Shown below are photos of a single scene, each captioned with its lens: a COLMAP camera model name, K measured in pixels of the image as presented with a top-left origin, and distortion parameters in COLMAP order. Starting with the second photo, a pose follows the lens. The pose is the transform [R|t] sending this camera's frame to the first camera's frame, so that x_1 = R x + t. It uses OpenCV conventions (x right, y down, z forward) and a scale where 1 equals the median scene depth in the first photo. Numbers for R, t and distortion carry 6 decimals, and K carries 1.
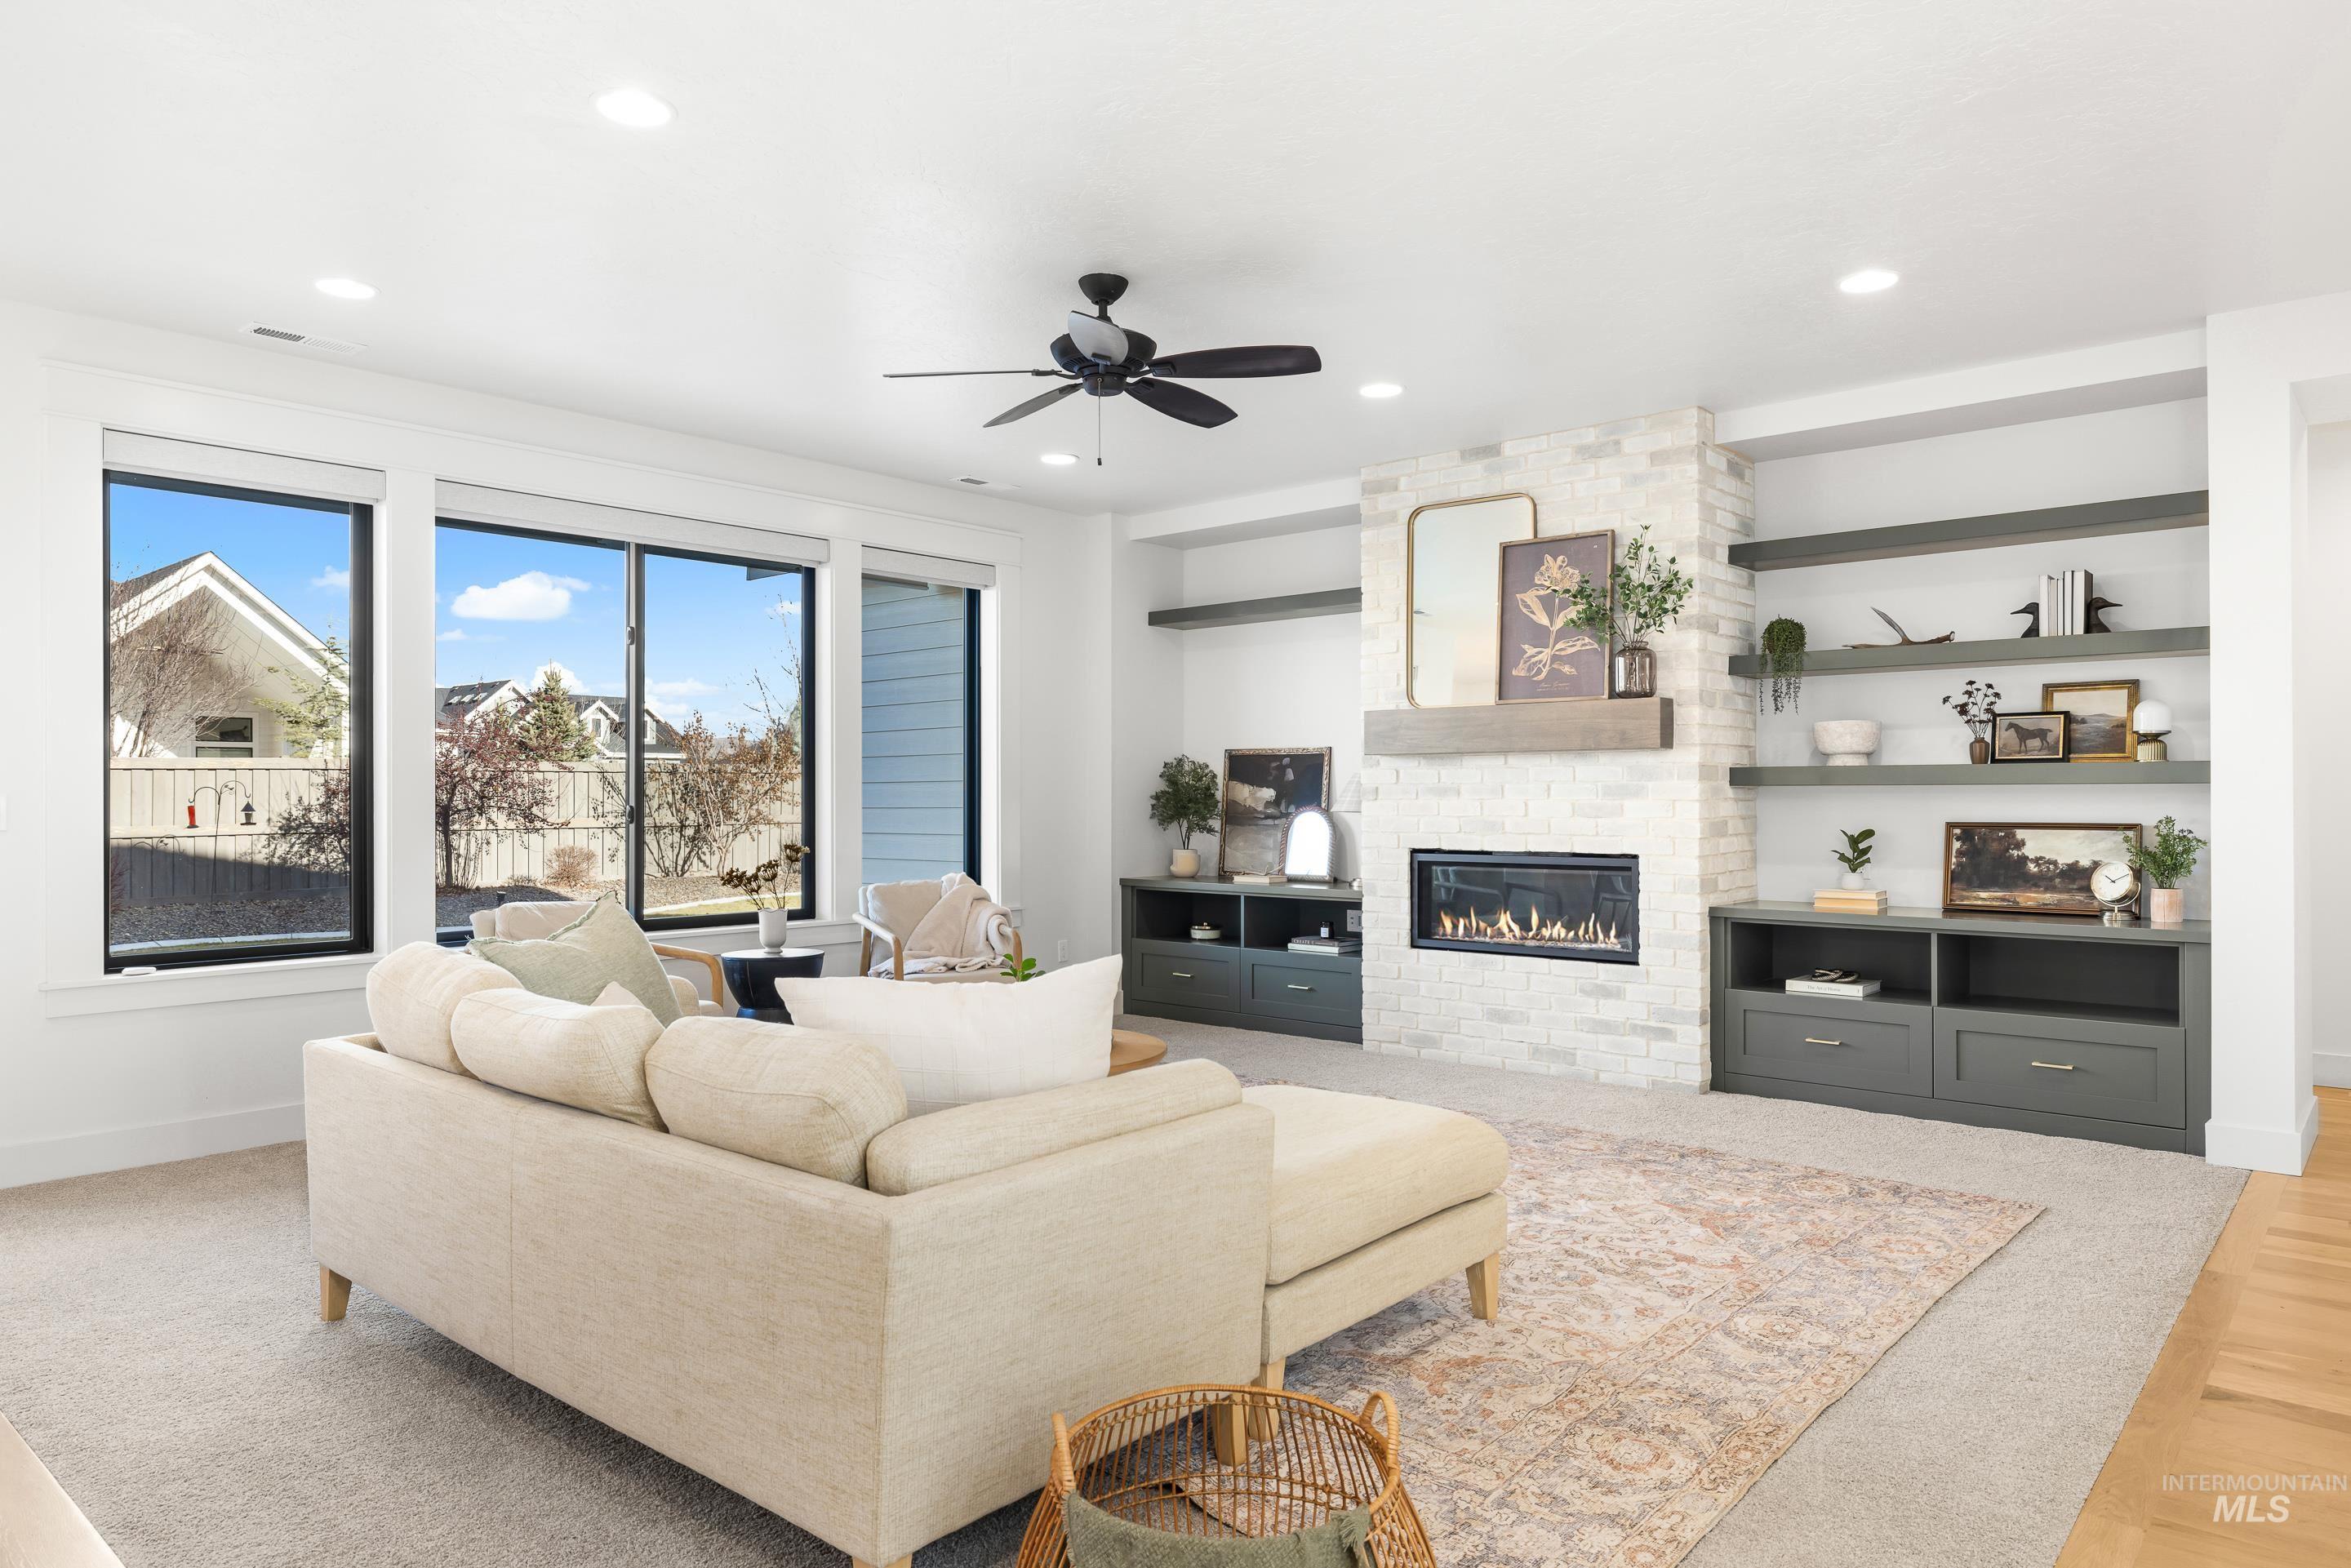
lens RADIAL K [[1324.3, 0, 1146.4], [0, 1324.3, 792.8], [0, 0, 1]] dist [-0.000037, 0.000276]
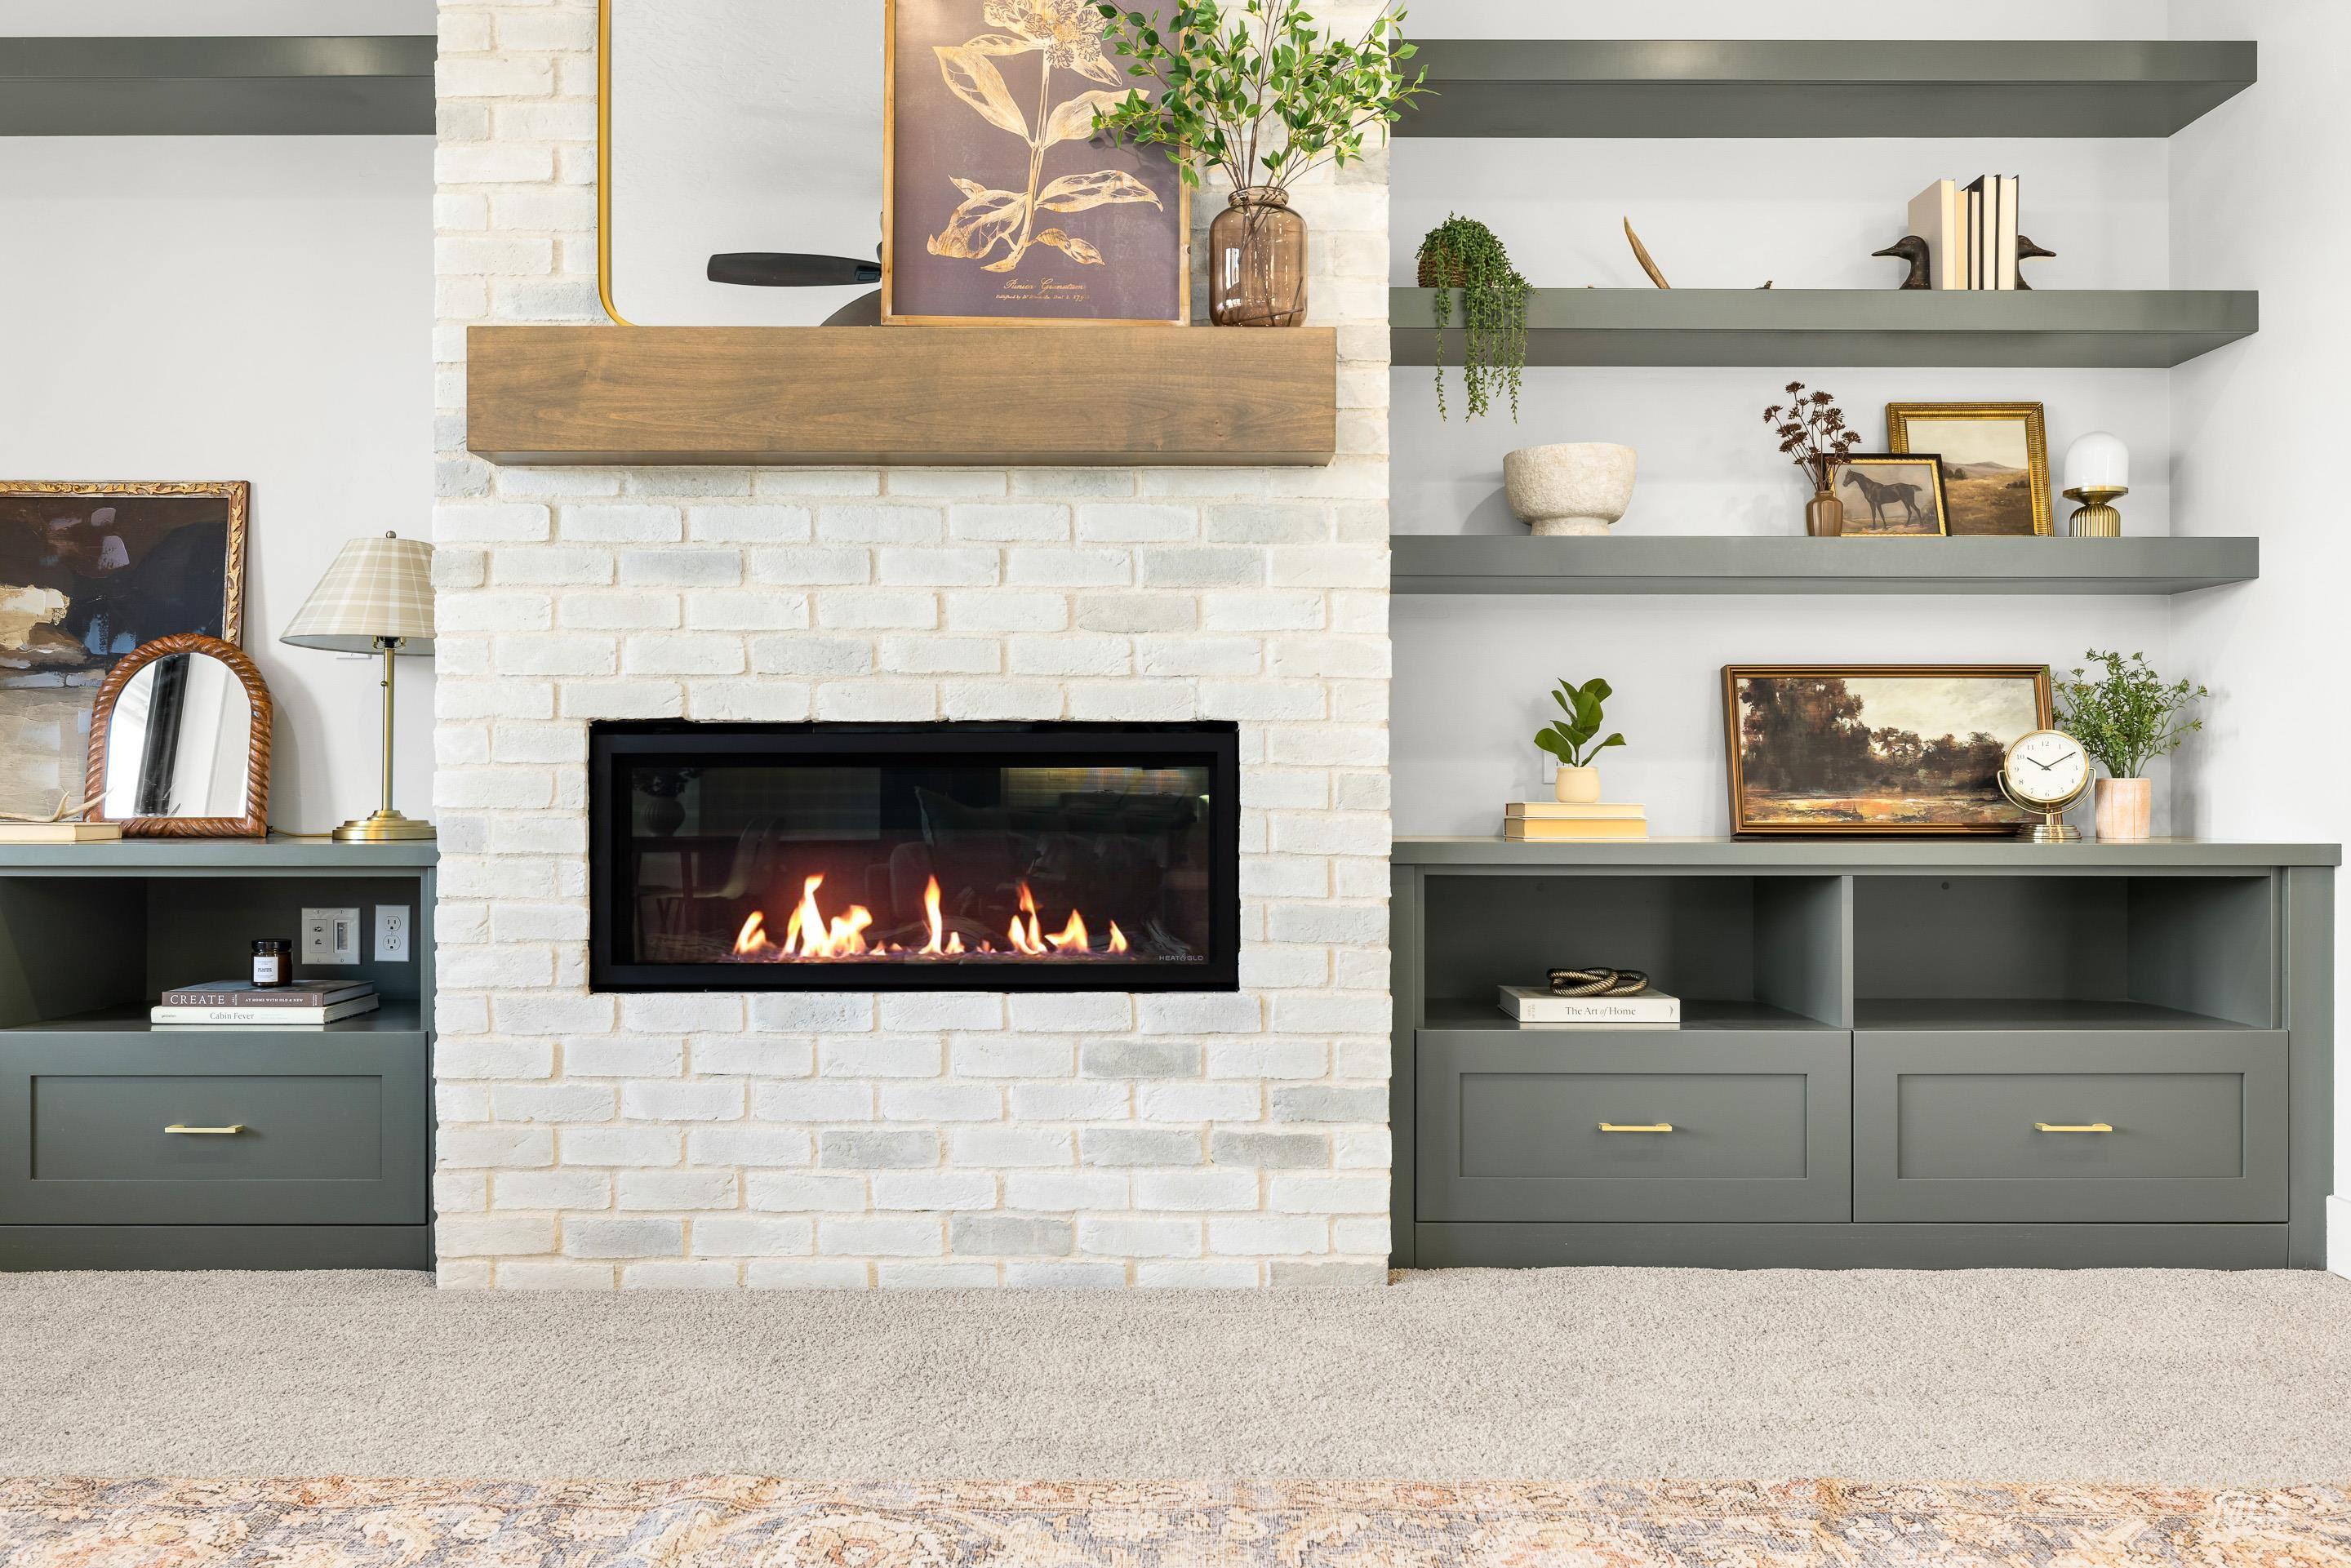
lens RADIAL K [[1892.3, 0, 1175.5], [0, 1892.3, 784.0], [0, 0, 1]] dist [-0.005342, -0.001049]
pose [[0.741066, 0.003718, 0.671422, -0.037127], [-0.010989, 0.999918, 0.006592, 0.062625], [-0.671342, -0.012264, 0.741046, 0.580052]]
